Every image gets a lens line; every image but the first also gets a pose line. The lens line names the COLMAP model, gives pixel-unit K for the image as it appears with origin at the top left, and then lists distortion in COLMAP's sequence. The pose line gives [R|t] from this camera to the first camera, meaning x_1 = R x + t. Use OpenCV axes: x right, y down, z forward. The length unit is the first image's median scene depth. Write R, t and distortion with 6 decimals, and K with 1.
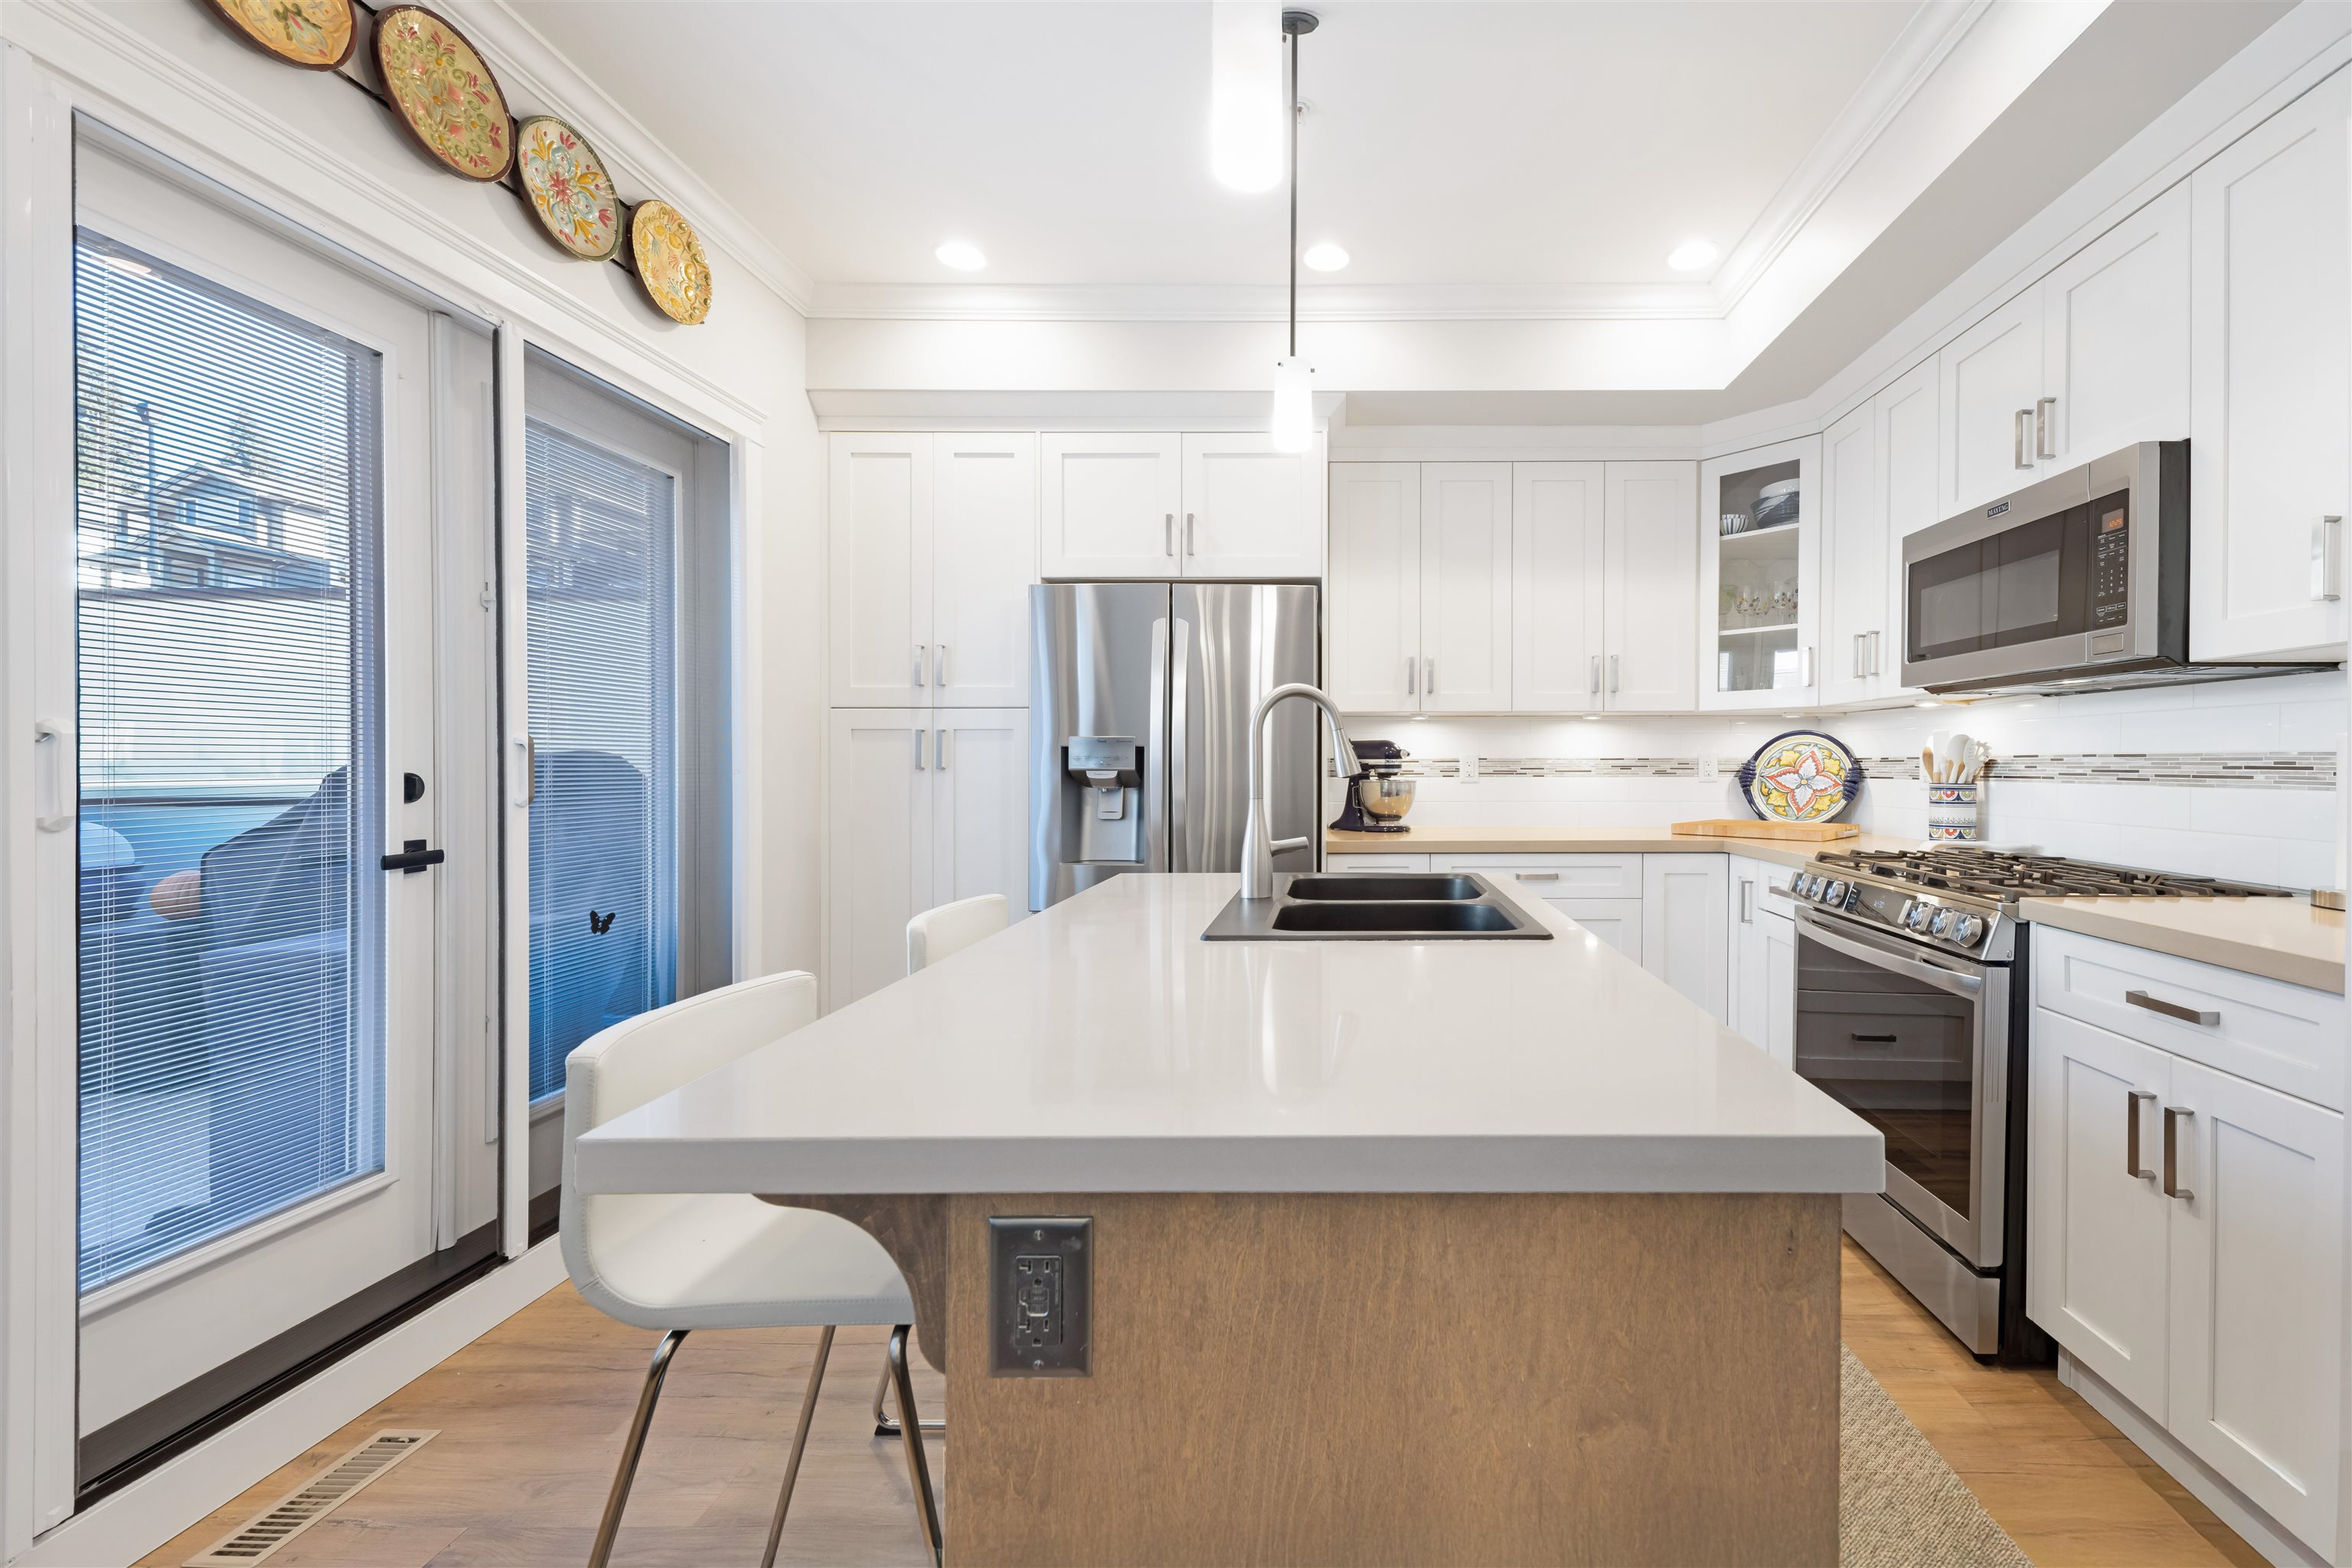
lens RADIAL K [[928.3, 0, 1175.9], [0, 928.3, 767.6], [0, 0, 1]] dist [0.000572, -0.000258]
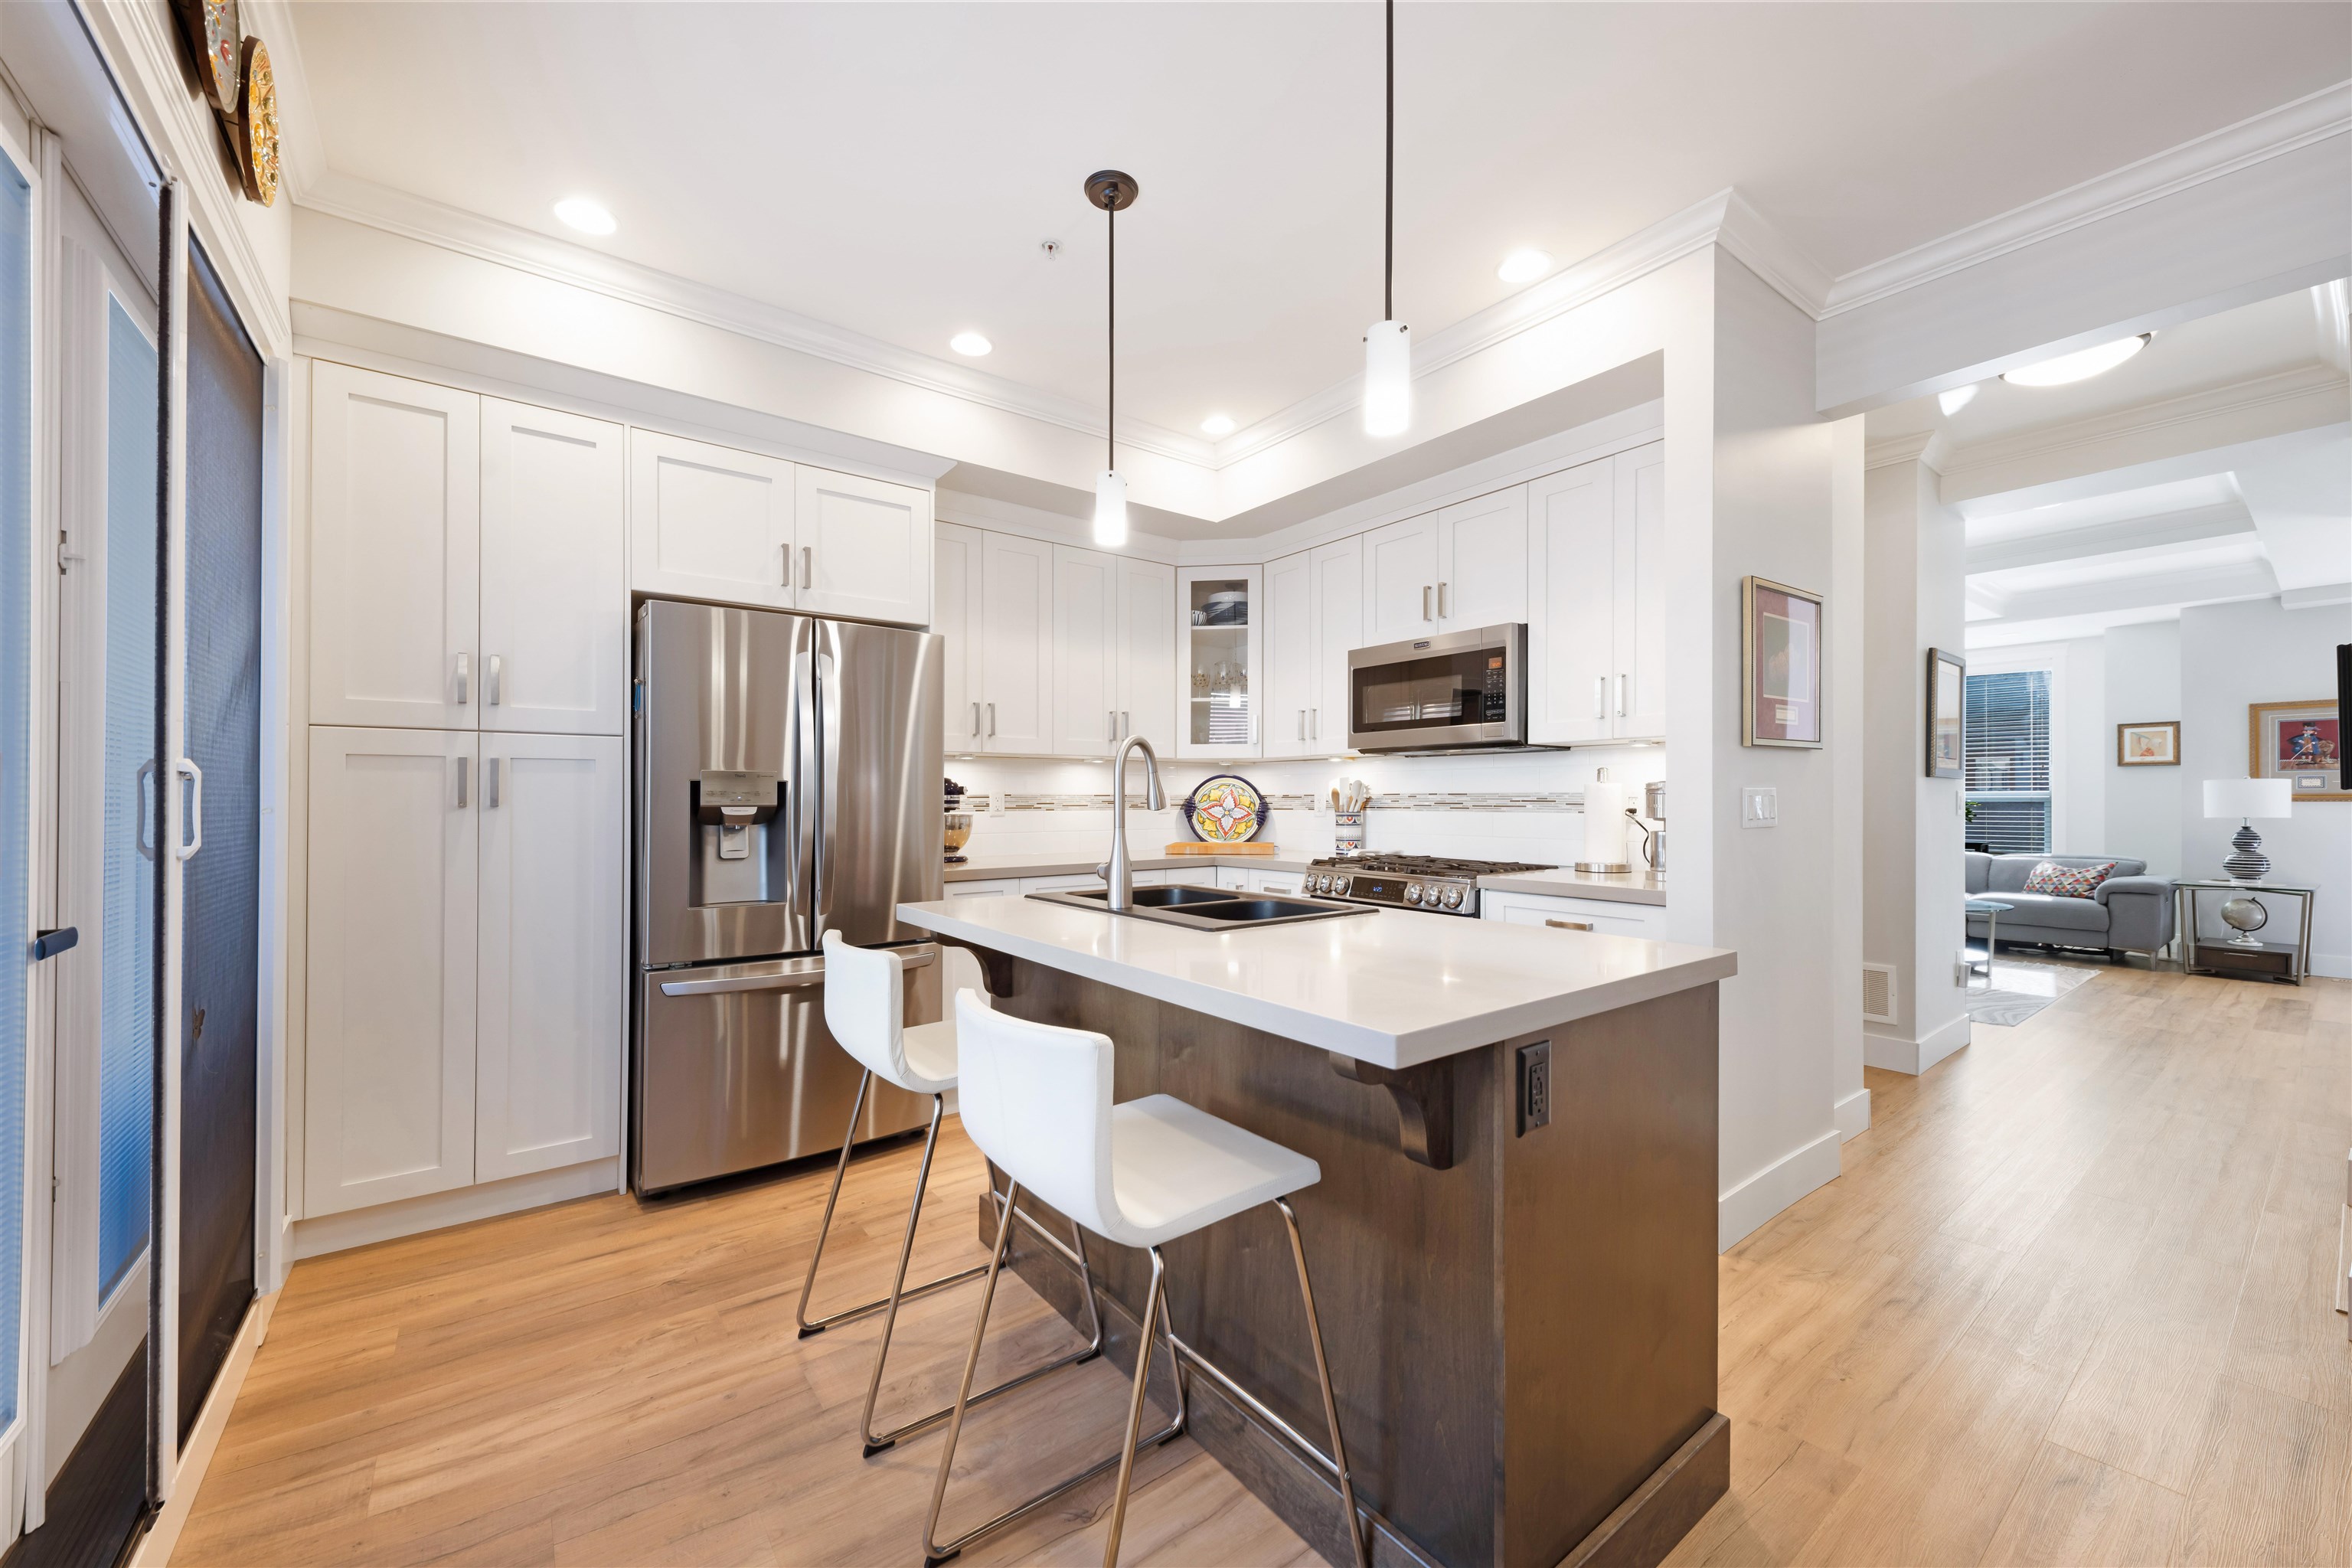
lens RADIAL K [[906.7, 0, 1176.0], [0, 906.7, 784.0], [0, 0, 1]] dist [0.001010, -0.000083]
pose [[0.792249, 0.009845, 0.610119, -0.265451], [0.003164, 0.999790, -0.020242, 0.000265], [-0.610190, 0.017967, 0.792051, -0.001396]]
